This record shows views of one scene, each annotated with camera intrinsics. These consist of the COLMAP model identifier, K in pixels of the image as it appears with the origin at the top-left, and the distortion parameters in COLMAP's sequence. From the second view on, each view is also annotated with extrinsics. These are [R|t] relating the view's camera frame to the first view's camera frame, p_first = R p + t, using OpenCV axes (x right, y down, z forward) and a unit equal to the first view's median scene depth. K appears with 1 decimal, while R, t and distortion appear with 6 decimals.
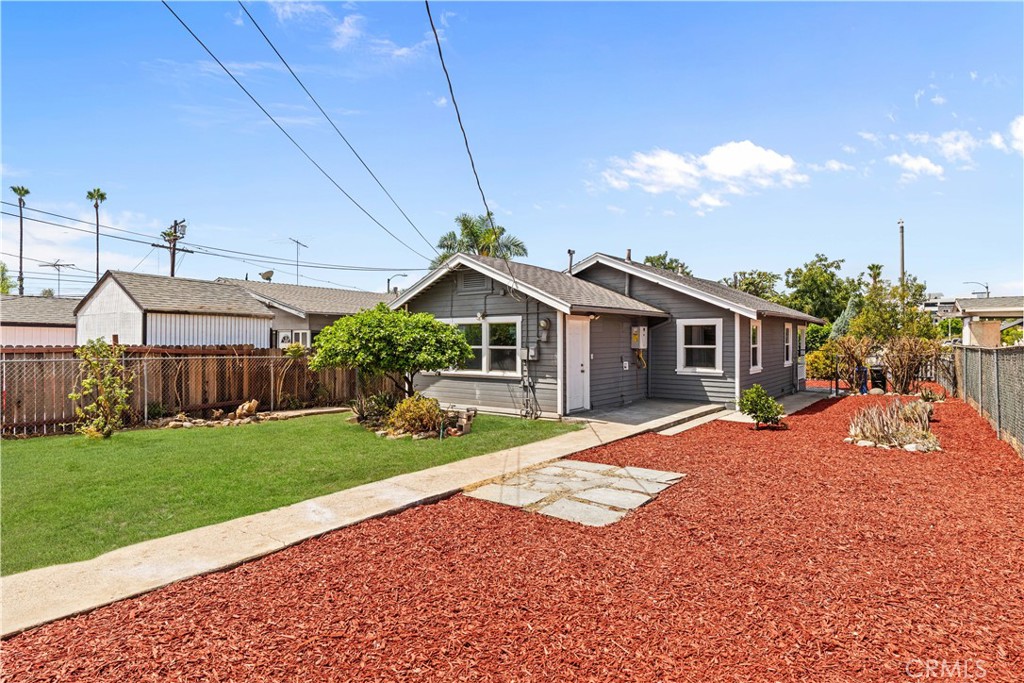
lens RADIAL K [[595.9, 0, 515.2], [0, 595.9, 341.9], [0, 0, 1]] dist [0.004451, 0.000498]
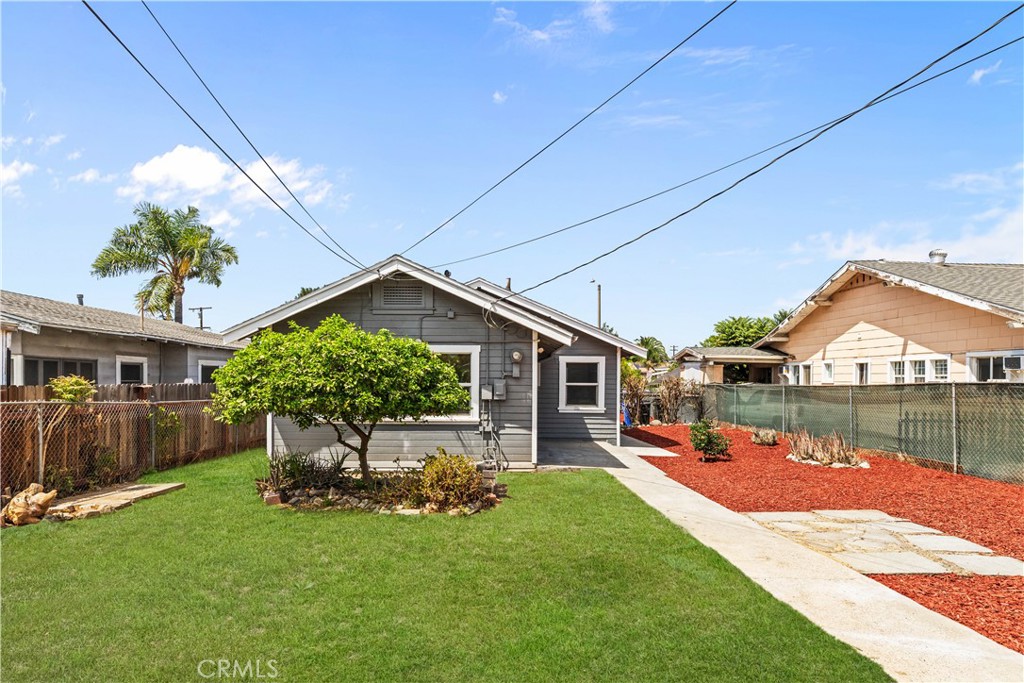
lens RADIAL K [[595.9, 0, 520.3], [0, 595.9, 383.5], [0, 0, 1]] dist [0.004451, 0.000498]
pose [[0.771972, 0.002113, 0.635653, -0.416754], [-0.004628, 0.999987, 0.002297, 0.005084], [-0.635640, -0.004715, 0.771971, 0.309221]]
